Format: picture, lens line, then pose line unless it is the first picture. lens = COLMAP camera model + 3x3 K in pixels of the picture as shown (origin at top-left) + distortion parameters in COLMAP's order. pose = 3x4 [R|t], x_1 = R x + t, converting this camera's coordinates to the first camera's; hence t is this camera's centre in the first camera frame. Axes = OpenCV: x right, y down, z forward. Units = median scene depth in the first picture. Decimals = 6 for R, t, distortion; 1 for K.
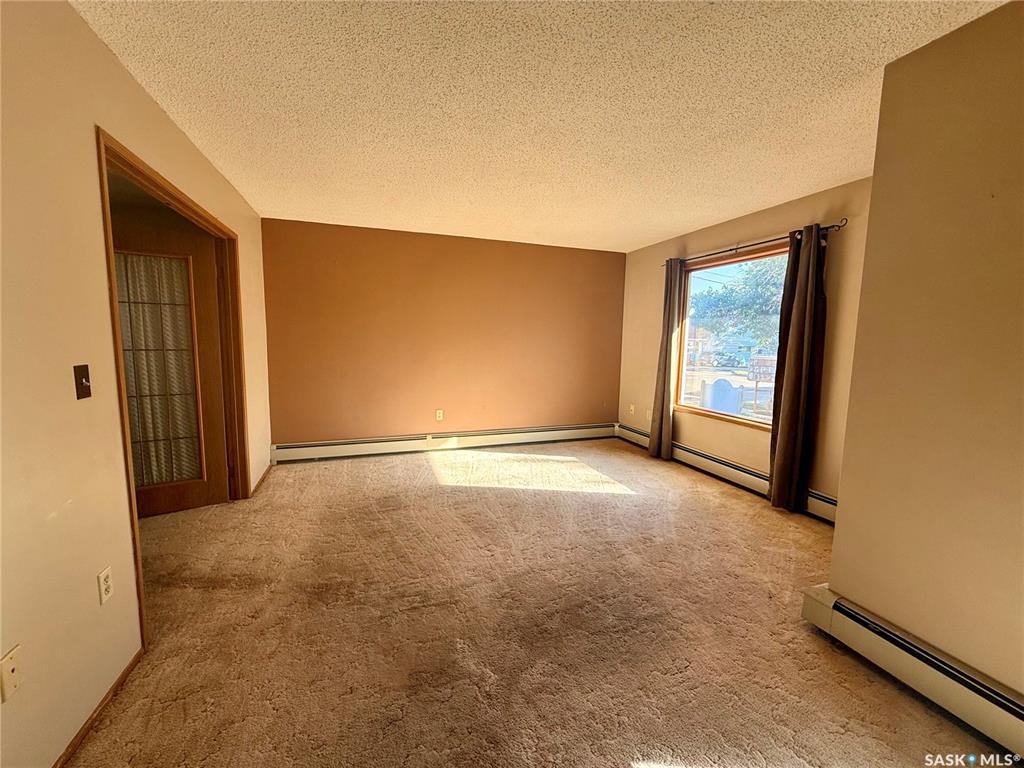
lens RADIAL K [[407.4, 0, 508.7], [0, 407.4, 384.2], [0, 0, 1]] dist [0.001092, -0.000563]
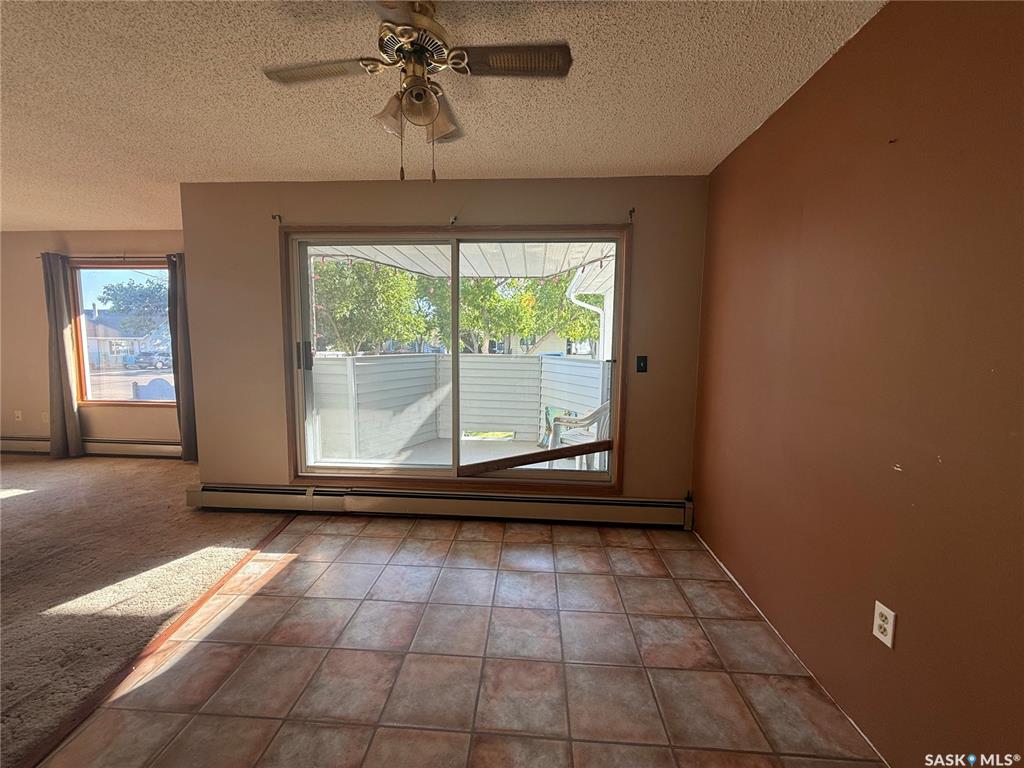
lens RADIAL K [[407.4, 0, 509.4], [0, 407.4, 383.8], [0, 0, 1]] dist [0.001092, -0.000563]
pose [[0.390424, -0.103186, 0.914834, -0.093814], [0.102336, 0.992405, 0.068262, 0.049234], [-0.914930, 0.066969, 0.398019, -0.377914]]
